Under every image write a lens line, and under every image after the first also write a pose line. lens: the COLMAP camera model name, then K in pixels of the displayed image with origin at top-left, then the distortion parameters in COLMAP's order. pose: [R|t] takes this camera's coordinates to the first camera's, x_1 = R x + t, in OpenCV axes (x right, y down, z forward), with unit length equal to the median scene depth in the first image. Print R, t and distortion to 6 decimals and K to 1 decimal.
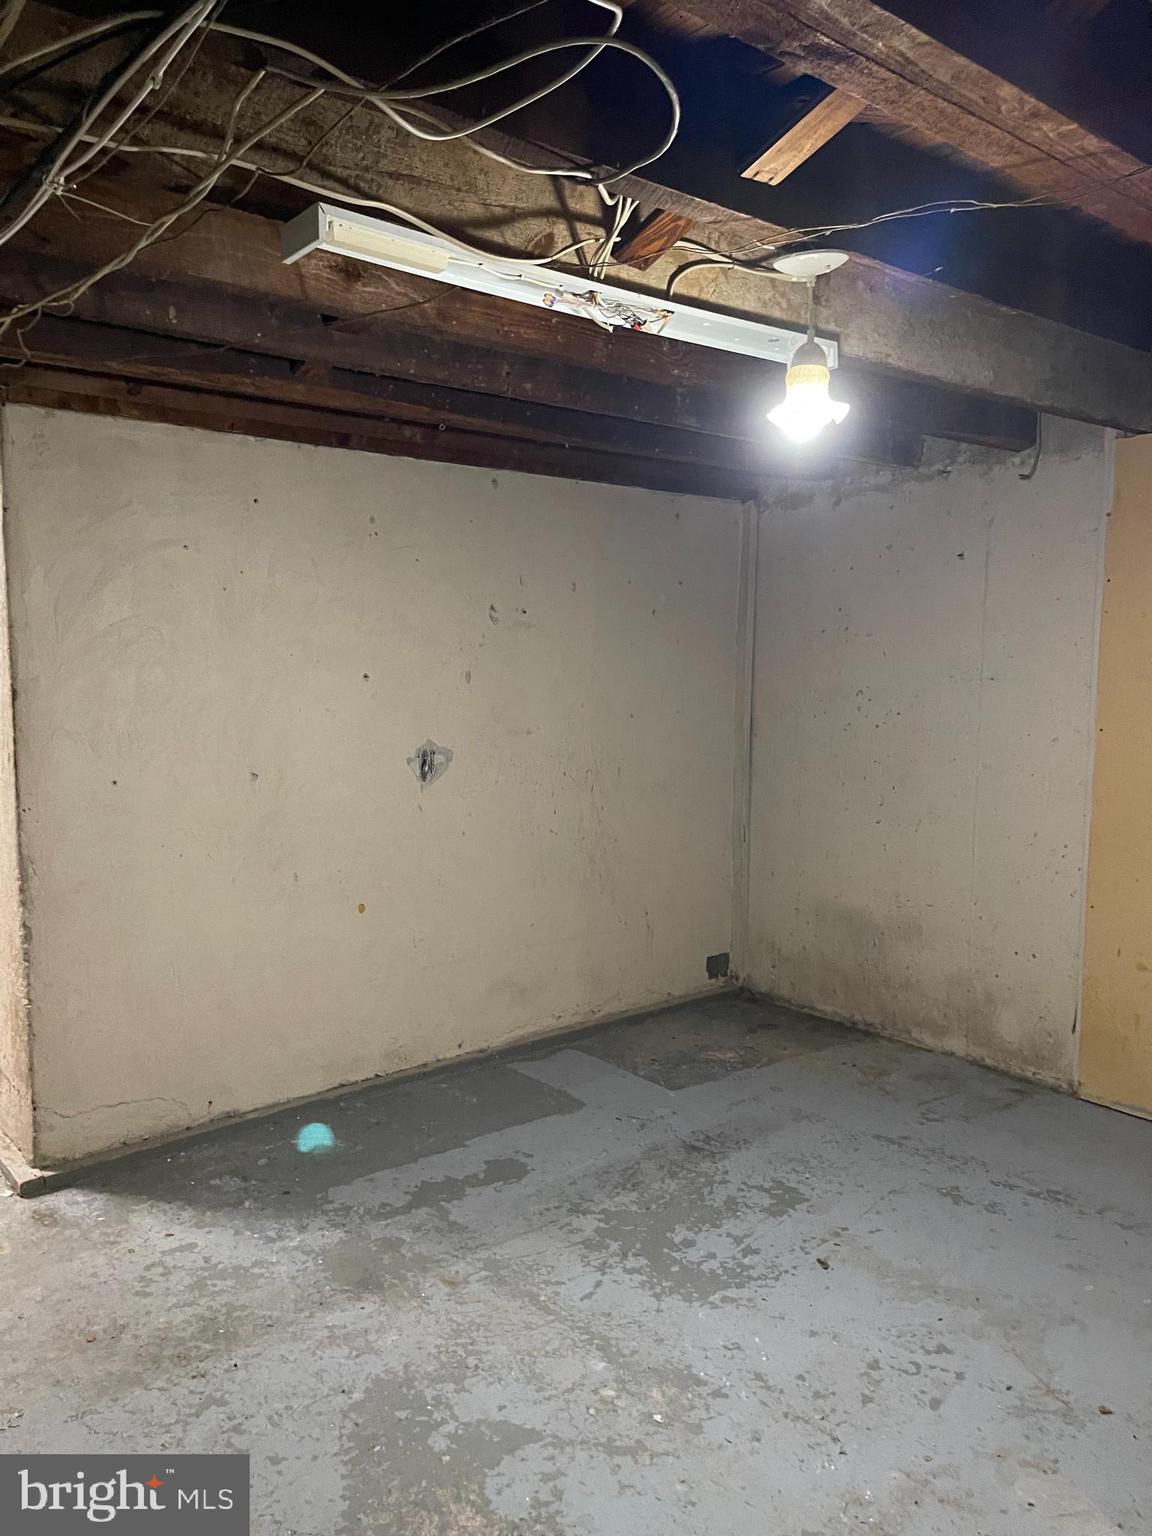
lens RADIAL K [[1157.5, 0, 574.1], [0, 1157.5, 768.9], [0, 0, 1]] dist [0.055379, -0.074726]
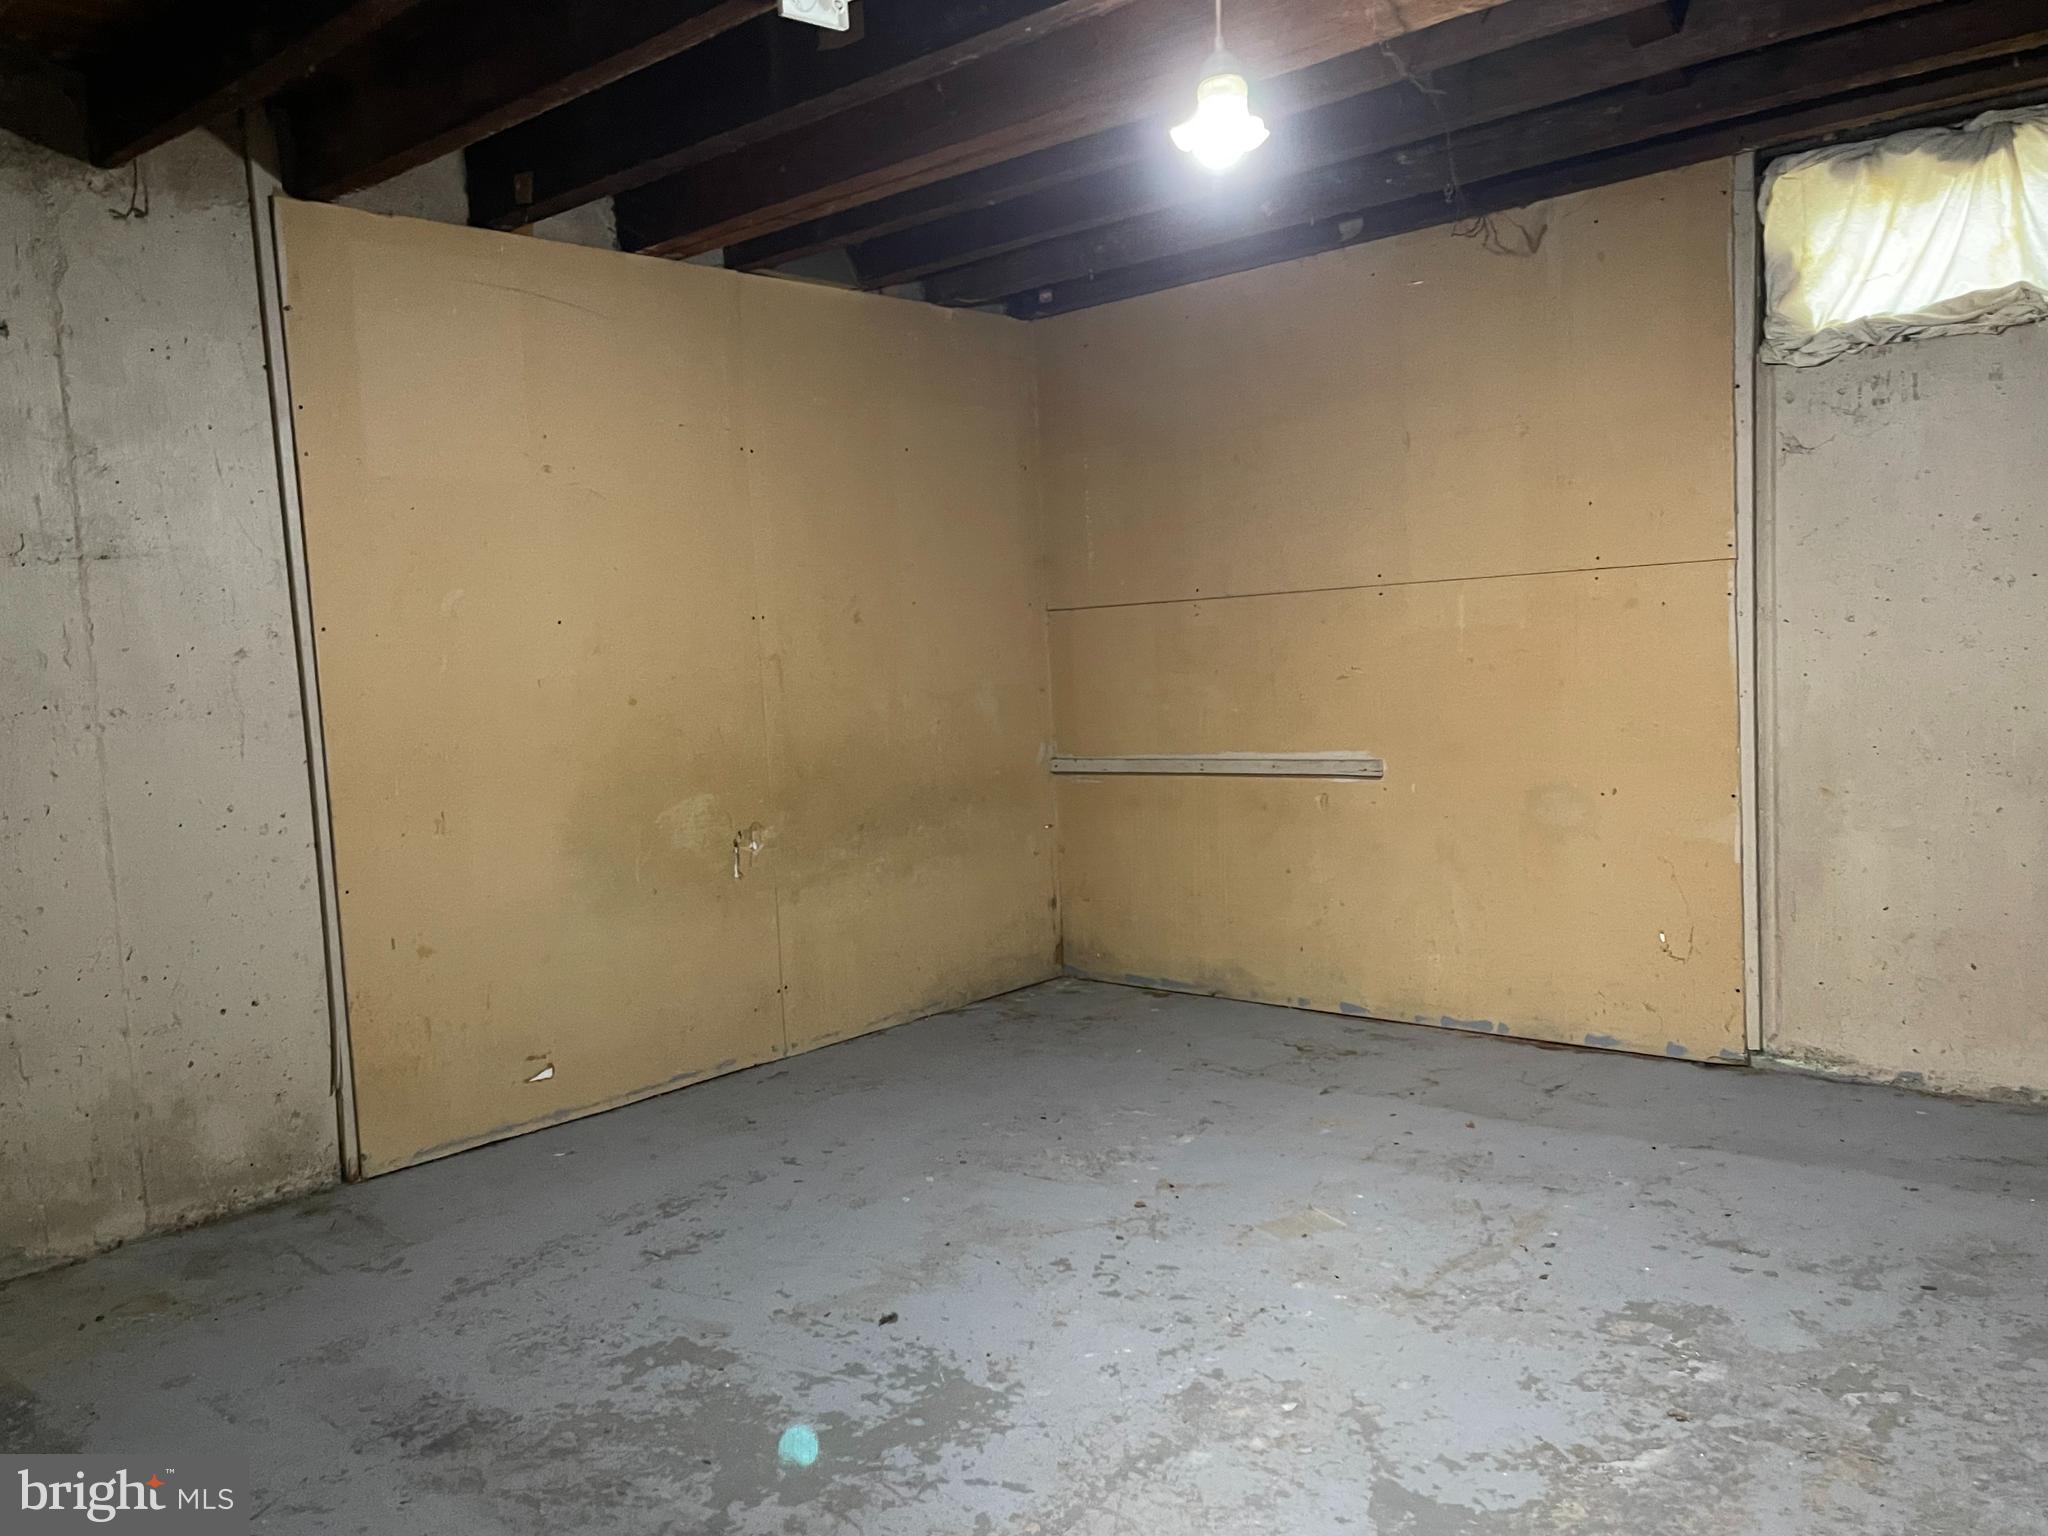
lens RADIAL K [[1609.9, 0, 1022.5], [0, 1609.9, 765.0], [0, 0, 1]] dist [0.015990, 0.002398]
pose [[-0.143982, -0.079151, 0.986410, -0.673732], [0.145777, 0.984225, 0.100254, 0.011946], [-0.978784, 0.158230, -0.130172, 0.925405]]
